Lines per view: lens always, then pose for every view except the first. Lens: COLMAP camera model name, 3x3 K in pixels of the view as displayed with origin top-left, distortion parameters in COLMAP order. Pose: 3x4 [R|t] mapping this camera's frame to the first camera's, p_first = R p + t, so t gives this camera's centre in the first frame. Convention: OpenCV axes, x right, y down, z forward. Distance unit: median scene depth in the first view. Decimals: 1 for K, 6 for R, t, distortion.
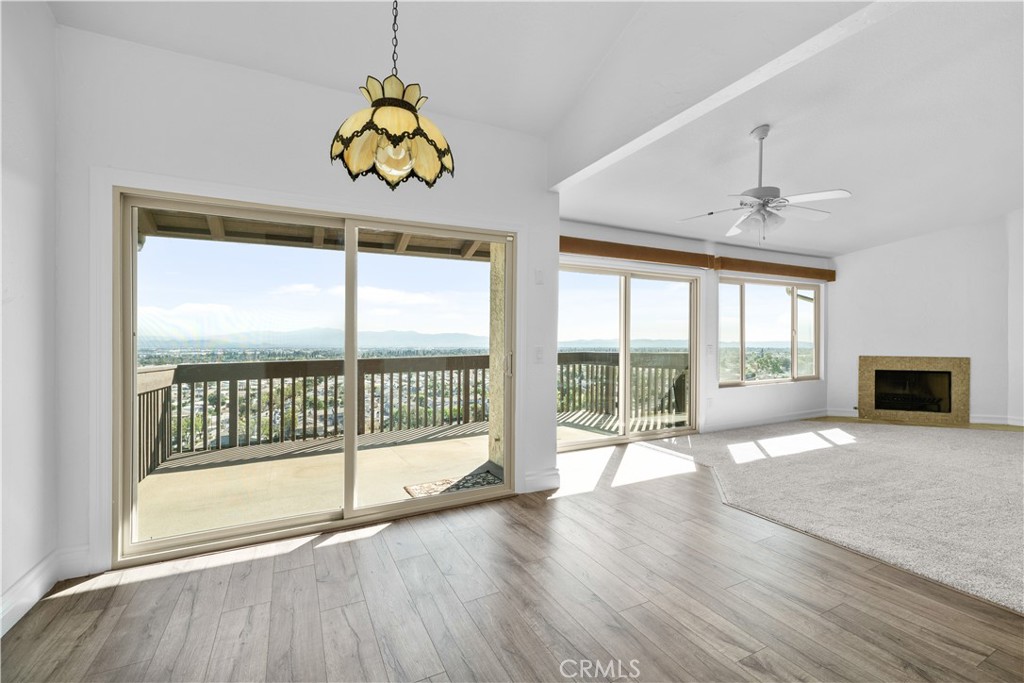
lens RADIAL K [[445.8, 0, 527.8], [0, 445.8, 342.7], [0, 0, 1]] dist [0.021364, -0.000099]
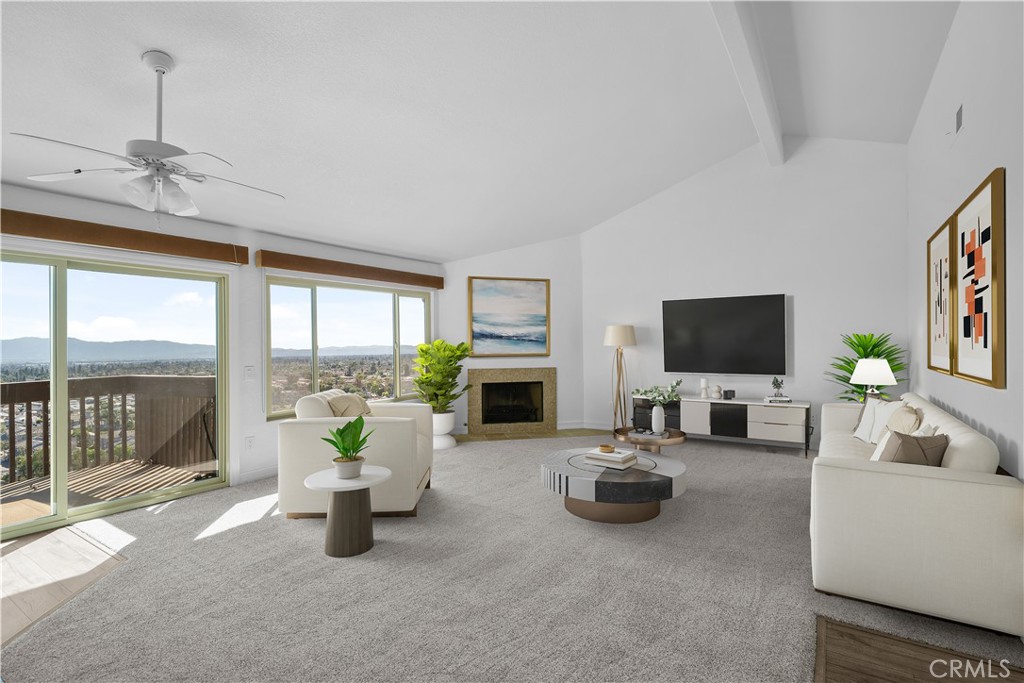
lens RADIAL K [[483.0, 0, 523.0], [0, 483.0, 340.9], [0, 0, 1]] dist [0.015241, -0.000426]
pose [[0.881022, -0.010314, 0.472962, 0.373636], [0.018329, 0.999756, -0.012341, -0.015904], [-0.472719, 0.019542, 0.880996, 0.053360]]
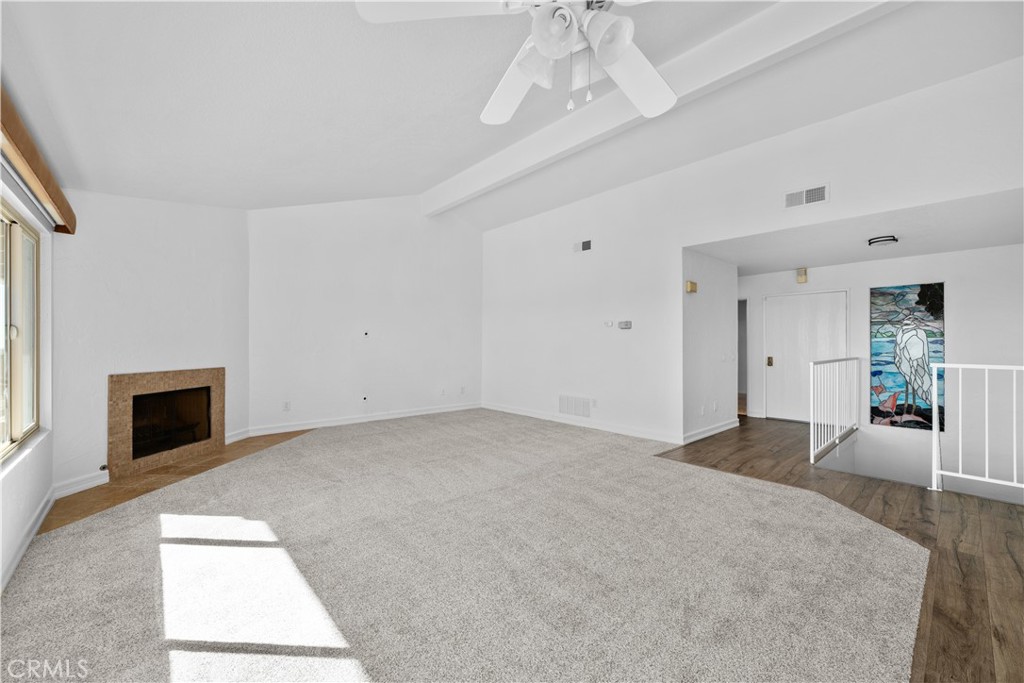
lens RADIAL K [[410.4, 0, 516.1], [0, 410.4, 343.3], [0, 0, 1]] dist [0.003678, 0.000161]
pose [[-0.232218, -0.002087, 0.972661, 0.106290], [0.001908, 0.999995, 0.002601, -0.012537], [-0.972662, 0.002459, -0.232213, 0.643291]]
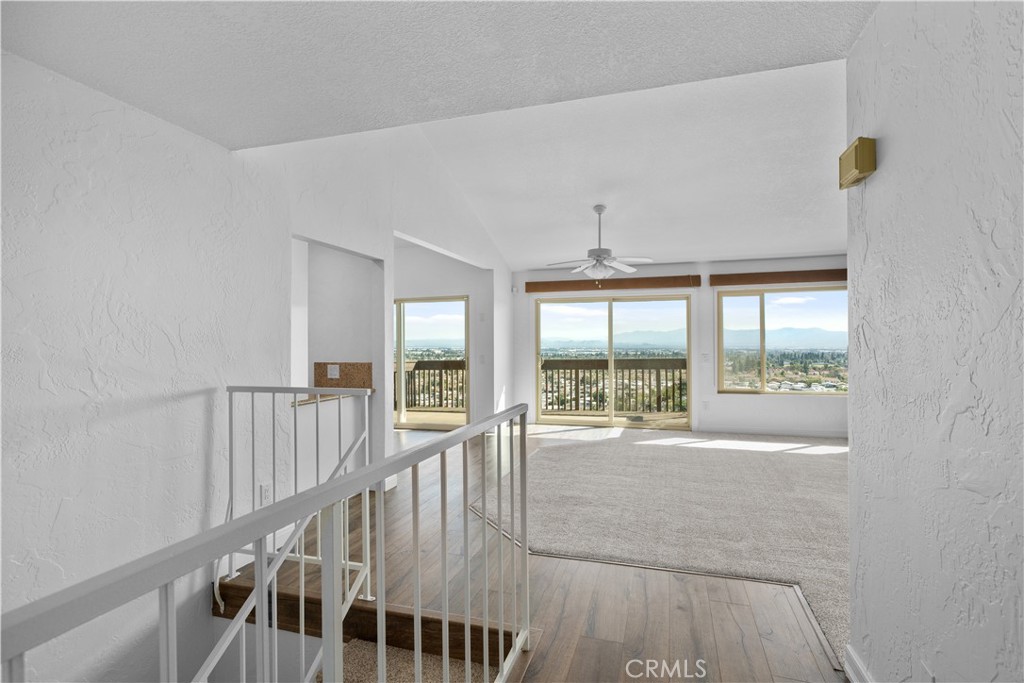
lens RADIAL K [[500.8, 0, 508.2], [0, 500.8, 337.2], [0, 0, 1]] dist [0.014342, -0.000066]
pose [[0.697820, -0.009162, -0.716215, 0.843828], [0.000363, 0.999923, -0.012438, -0.018935], [0.716273, 0.008419, 0.697769, -0.198178]]
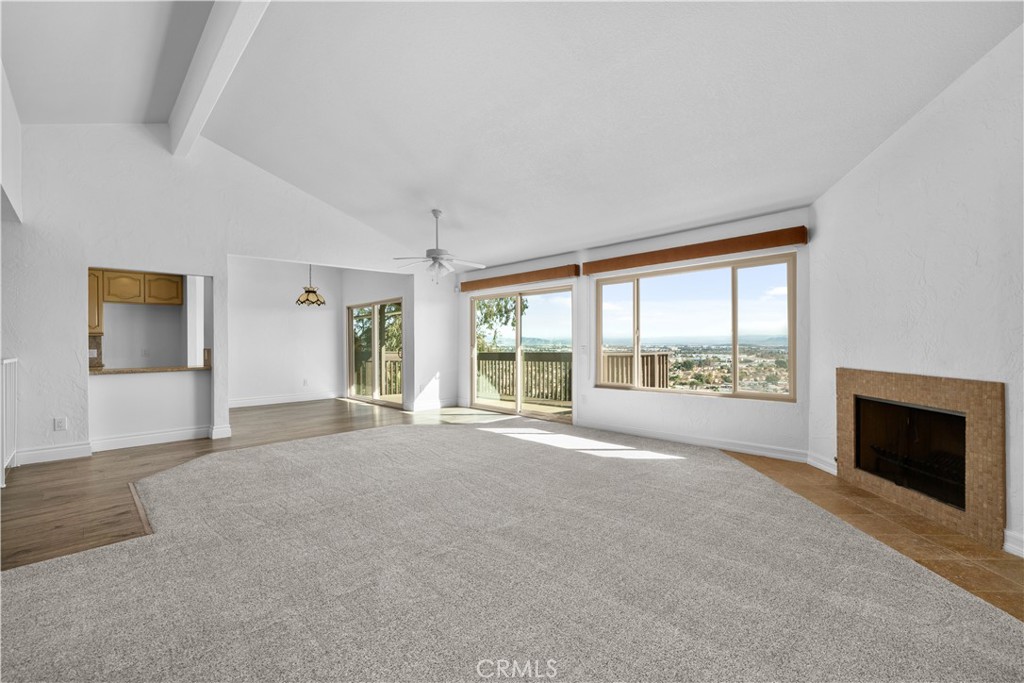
lens RADIAL K [[445.8, 0, 510.9], [0, 445.8, 348.0], [0, 0, 1]] dist [0.021364, -0.000099]
pose [[0.267173, 0.012657, -0.963566, 1.221804], [0.003617, 0.999894, 0.014138, -0.005290], [0.963642, -0.007263, 0.267098, 0.475037]]
